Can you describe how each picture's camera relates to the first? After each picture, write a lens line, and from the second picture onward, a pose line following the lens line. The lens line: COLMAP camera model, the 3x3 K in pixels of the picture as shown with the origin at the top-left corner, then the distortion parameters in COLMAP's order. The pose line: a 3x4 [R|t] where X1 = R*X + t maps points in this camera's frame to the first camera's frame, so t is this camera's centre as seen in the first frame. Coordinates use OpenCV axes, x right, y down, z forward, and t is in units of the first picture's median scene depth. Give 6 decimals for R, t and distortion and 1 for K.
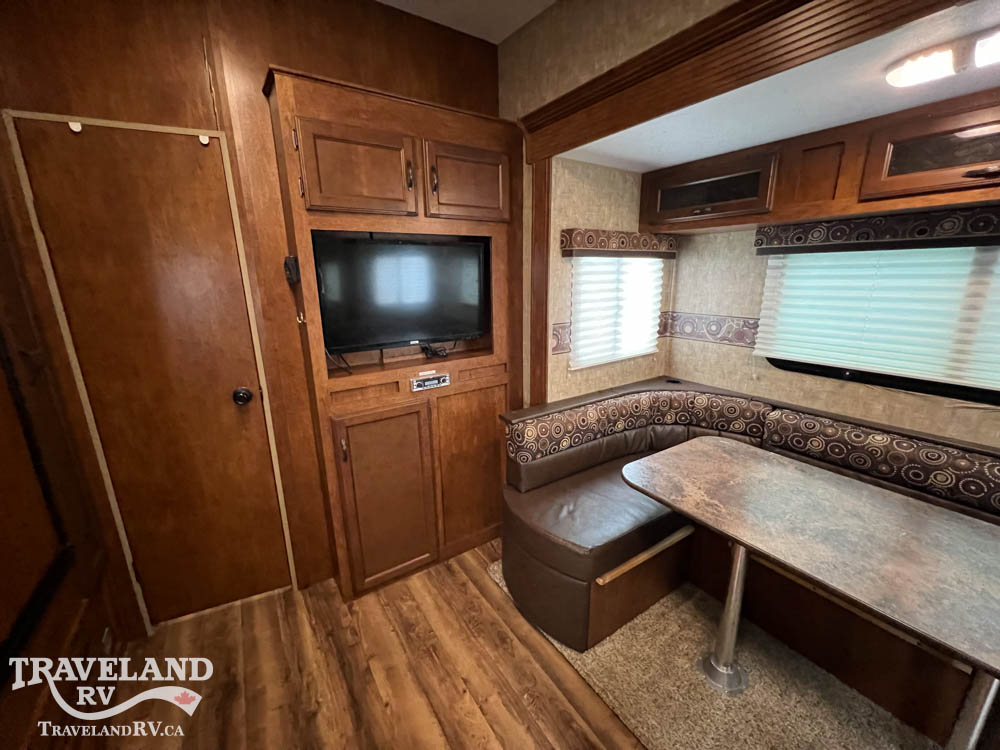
lens RADIAL K [[400.8, 0, 497.6], [0, 400.8, 373.3], [0, 0, 1]] dist [-0.001373, 0.000664]
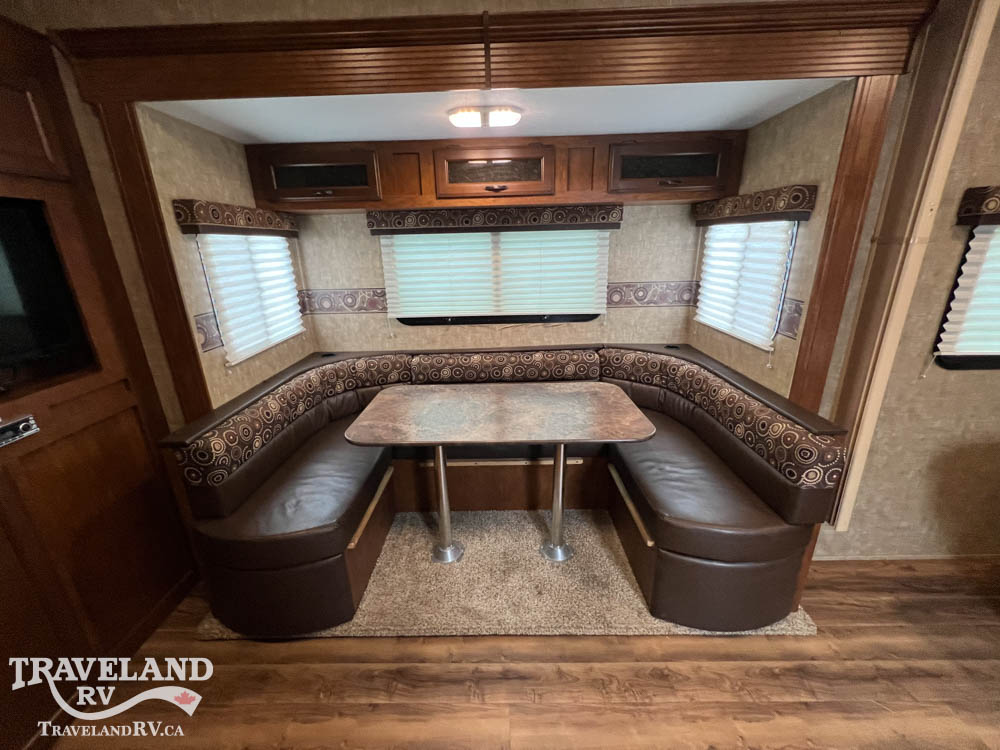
lens RADIAL K [[400.8, 0, 497.6], [0, 400.8, 373.3], [0, 0, 1]] dist [-0.001373, 0.000664]
pose [[0.561122, -0.254539, 0.787625, -0.194964], [0.216911, 0.963508, 0.156848, -0.002420], [-0.798807, 0.082834, 0.595858, 0.015762]]
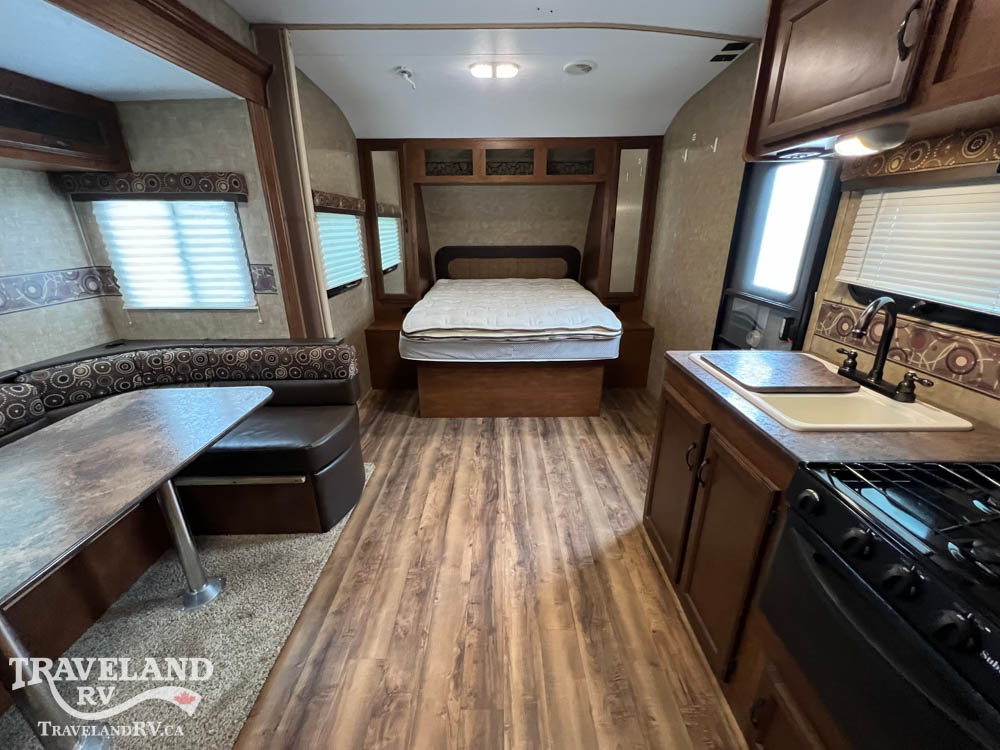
lens RADIAL K [[409.5, 0, 497.4], [0, 409.5, 373.6], [0, 0, 1]] dist [-0.000864, -0.000049]
pose [[-0.834080, -0.170659, 0.524582, -0.310771], [0.153521, 0.841566, 0.517878, -0.112634], [-0.529851, 0.512486, -0.675734, 0.572461]]
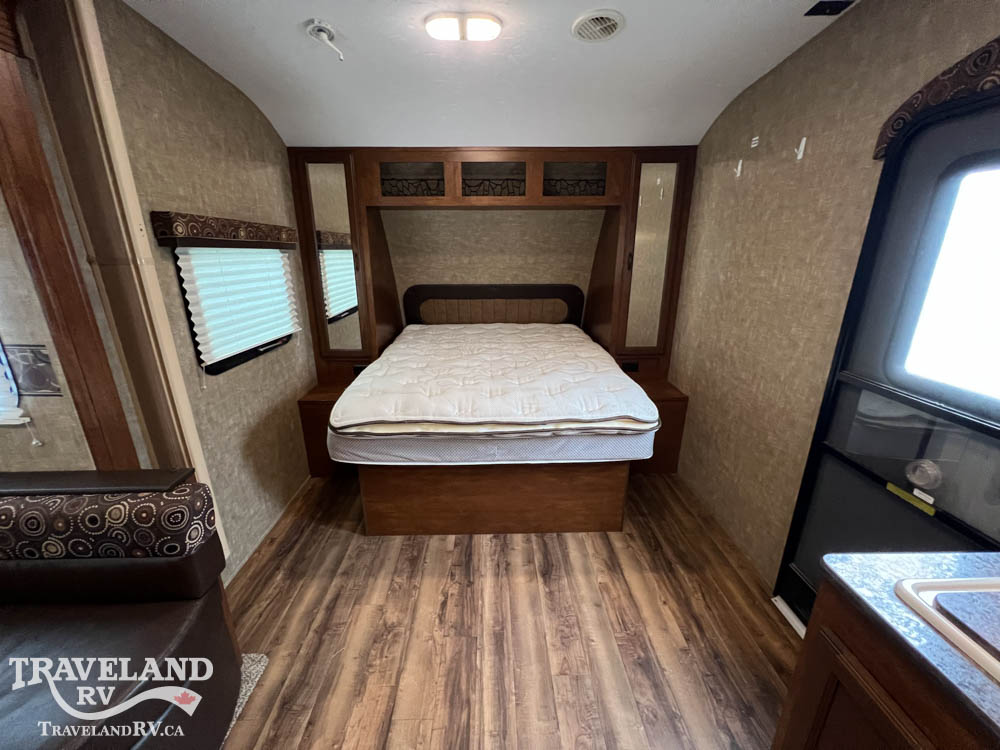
lens RADIAL K [[400.8, 0, 497.6], [0, 400.8, 373.3], [0, 0, 1]] dist [-0.001373, 0.000664]
pose [[-0.844160, -0.140119, 0.517456, -0.034935], [0.147522, 0.867257, 0.475502, -0.025499], [-0.515394, 0.477736, -0.711433, 0.086803]]
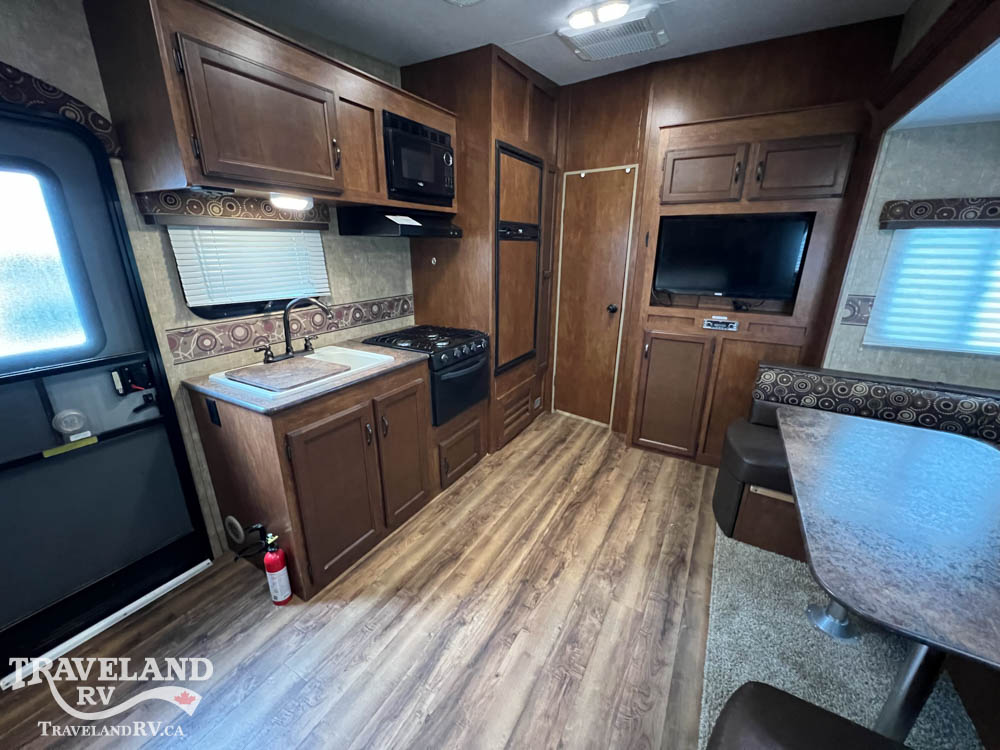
lens RADIAL K [[400.8, 0, 497.6], [0, 400.8, 373.3], [0, 0, 1]] dist [-0.001373, 0.000664]
pose [[0.446223, 0.292864, -0.845645, 0.688099], [-0.230131, 0.950711, 0.207817, 0.068651], [0.864826, 0.101876, 0.491627, -0.299518]]
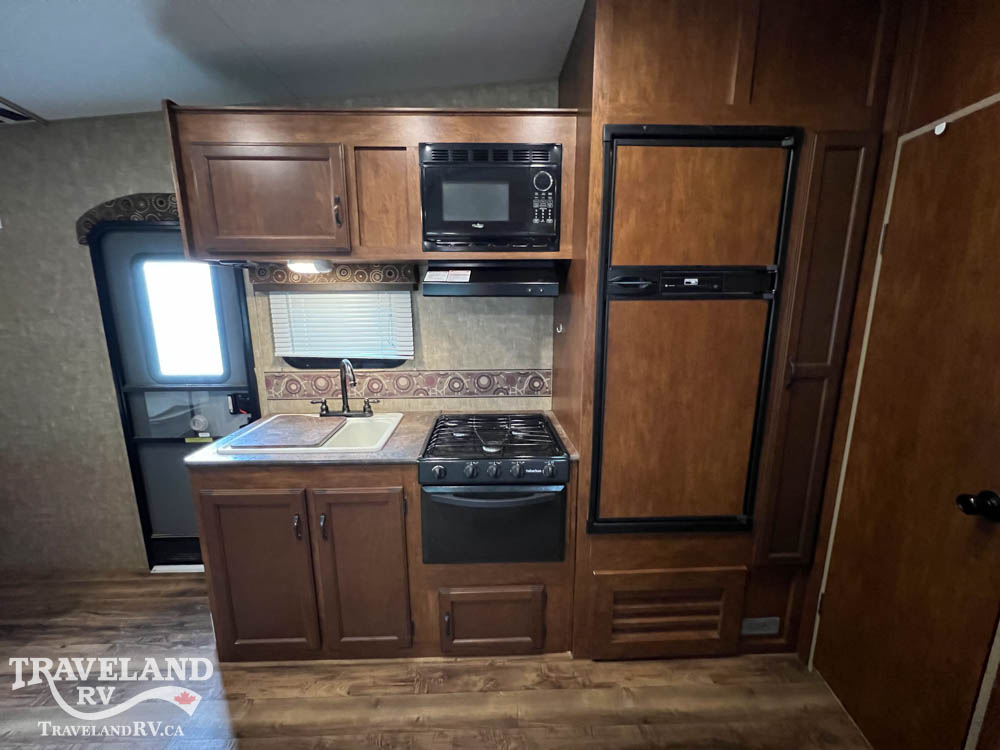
lens RADIAL K [[400.8, 0, 497.6], [0, 400.8, 373.3], [0, 0, 1]] dist [-0.001373, 0.000664]
pose [[-0.525446, 0.181204, -0.831307, 0.174138], [-0.193884, 0.925850, 0.324361, -0.153034], [0.828442, 0.331611, -0.451352, 0.530726]]
